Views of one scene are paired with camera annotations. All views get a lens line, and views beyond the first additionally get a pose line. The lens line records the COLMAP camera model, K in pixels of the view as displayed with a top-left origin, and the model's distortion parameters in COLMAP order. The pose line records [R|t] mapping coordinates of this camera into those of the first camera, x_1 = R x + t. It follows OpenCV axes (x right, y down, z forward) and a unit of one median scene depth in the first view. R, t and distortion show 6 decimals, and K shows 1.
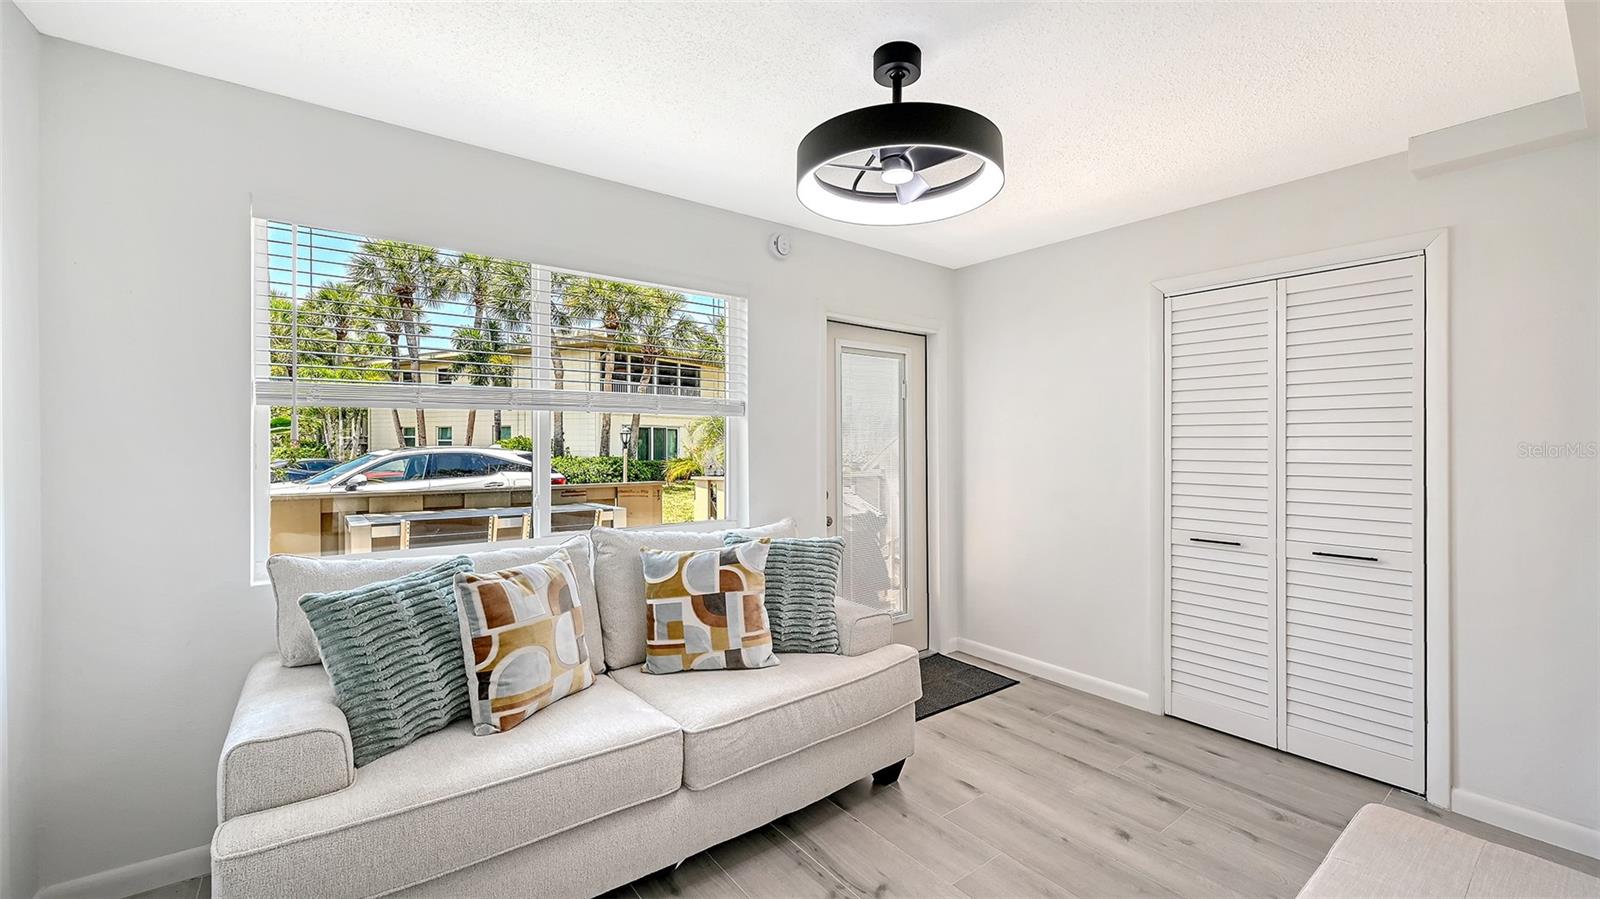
lens RADIAL K [[638.4, 0, 813.8], [0, 638.4, 443.3], [0, 0, 1]] dist [0.003604, 0.000125]
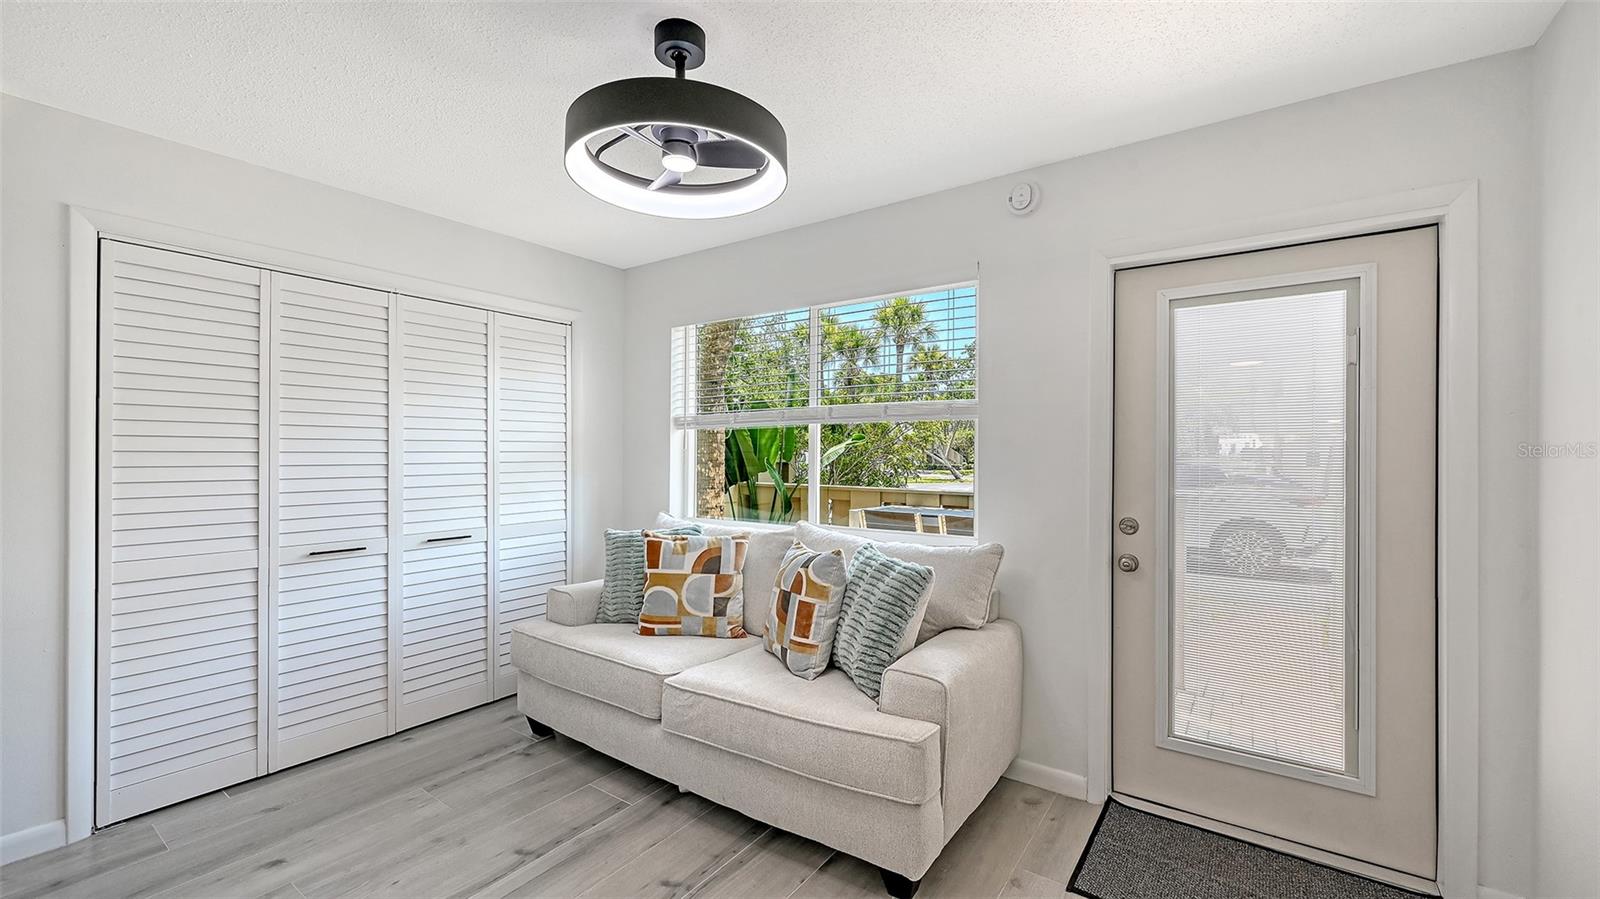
lens RADIAL K [[638.4, 0, 807.0], [0, 638.4, 455.8], [0, 0, 1]] dist [0.003604, 0.000125]
pose [[0.307188, 0.003028, -0.951644, 0.850977], [-0.004136, 0.999990, 0.001847, 0.010426], [0.951640, 0.003369, 0.307197, 0.700493]]
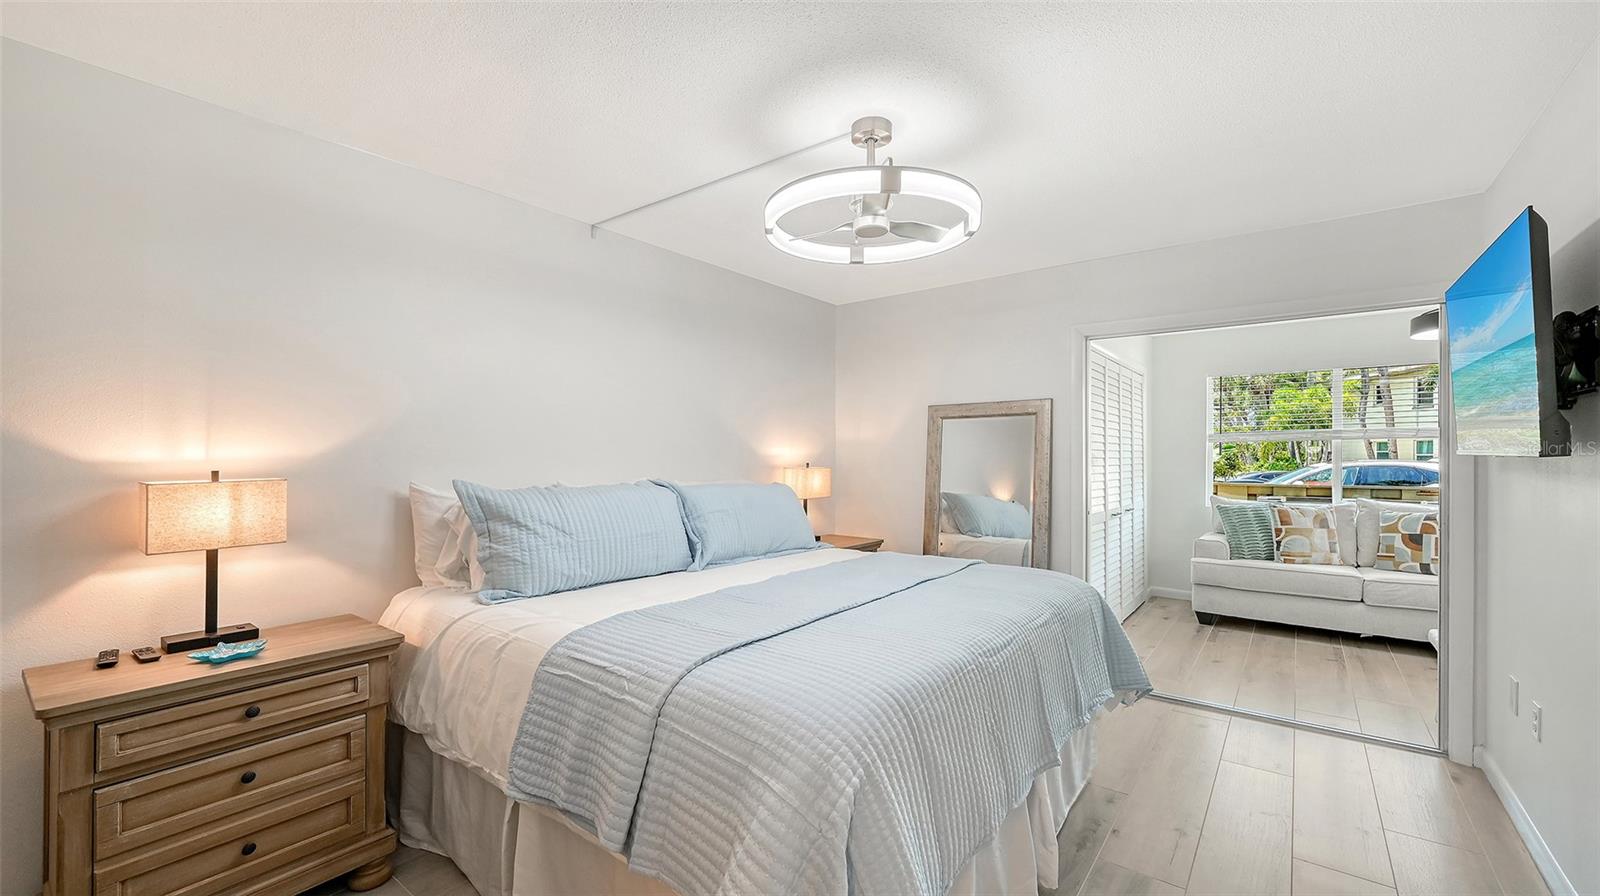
lens RADIAL K [[638.4, 0, 793.7], [0, 638.4, 462.1], [0, 0, 1]] dist [0.003604, 0.000125]
pose [[0.233850, 0.006520, -0.972251, 1.258309], [-0.000745, 0.999978, 0.006527, 0.008525], [0.972272, -0.000802, 0.233850, -1.250064]]
